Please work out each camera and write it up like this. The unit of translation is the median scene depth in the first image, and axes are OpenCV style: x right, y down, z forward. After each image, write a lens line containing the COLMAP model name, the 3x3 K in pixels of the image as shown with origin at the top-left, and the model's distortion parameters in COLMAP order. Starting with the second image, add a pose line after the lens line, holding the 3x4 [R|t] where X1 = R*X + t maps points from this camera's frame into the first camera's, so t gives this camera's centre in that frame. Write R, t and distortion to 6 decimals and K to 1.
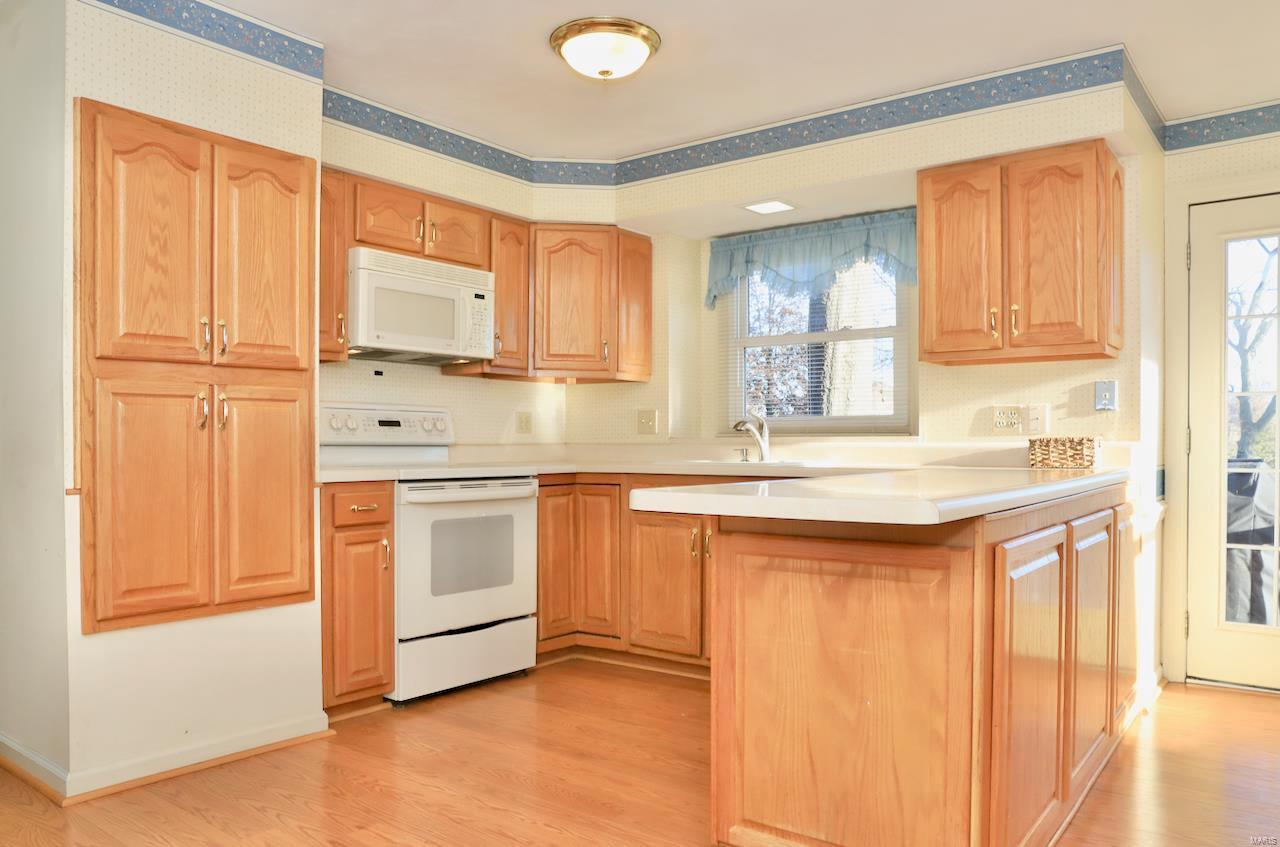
lens RADIAL K [[911.5, 0, 642.0], [0, 911.5, 435.4], [0, 0, 1]] dist [-0.031730, 0.003365]
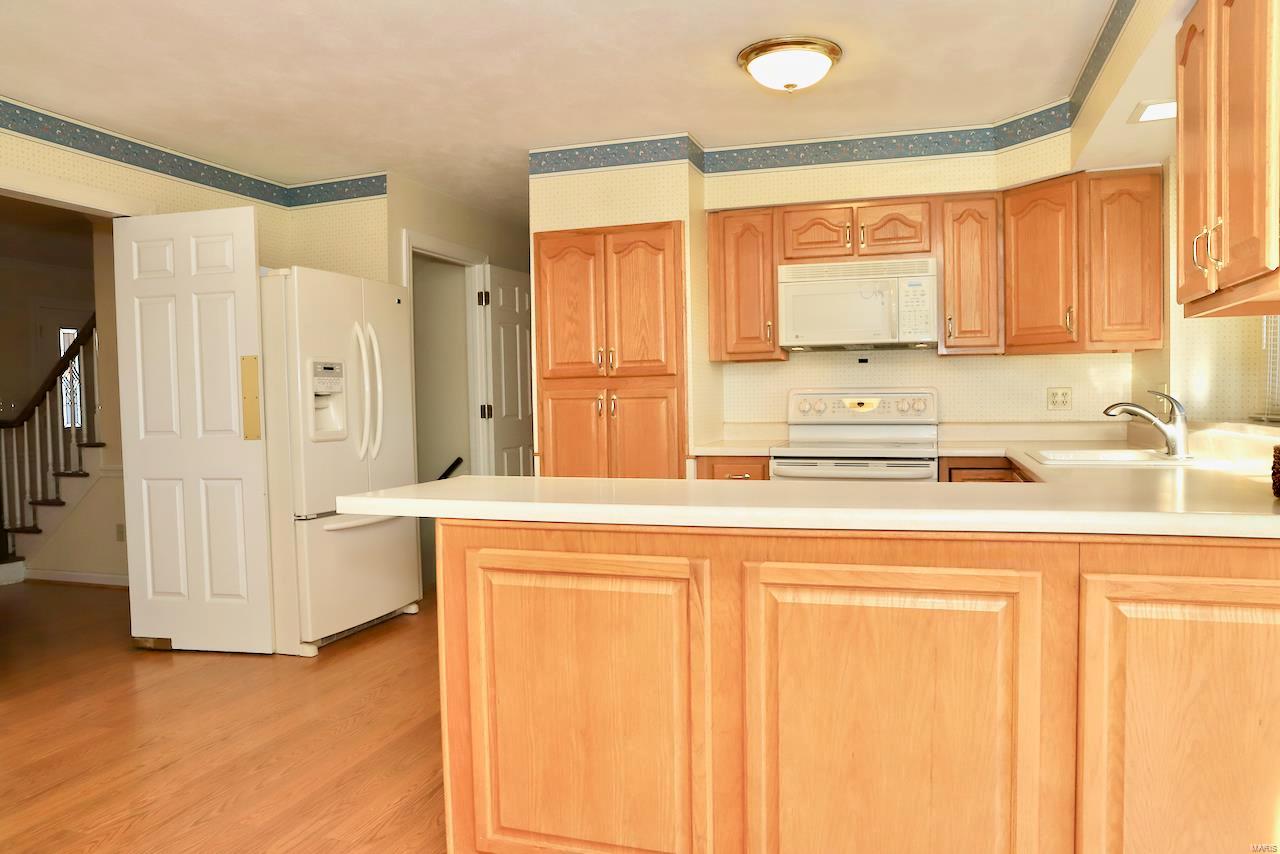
lens RADIAL K [[911.5, 0, 643.7], [0, 911.5, 423.8], [0, 0, 1]] dist [-0.031730, 0.003365]
pose [[0.337380, 0.020246, -0.941151, 0.978114], [0.019678, 0.999399, 0.028553, -0.038864], [0.941163, -0.028153, 0.336779, 0.499624]]
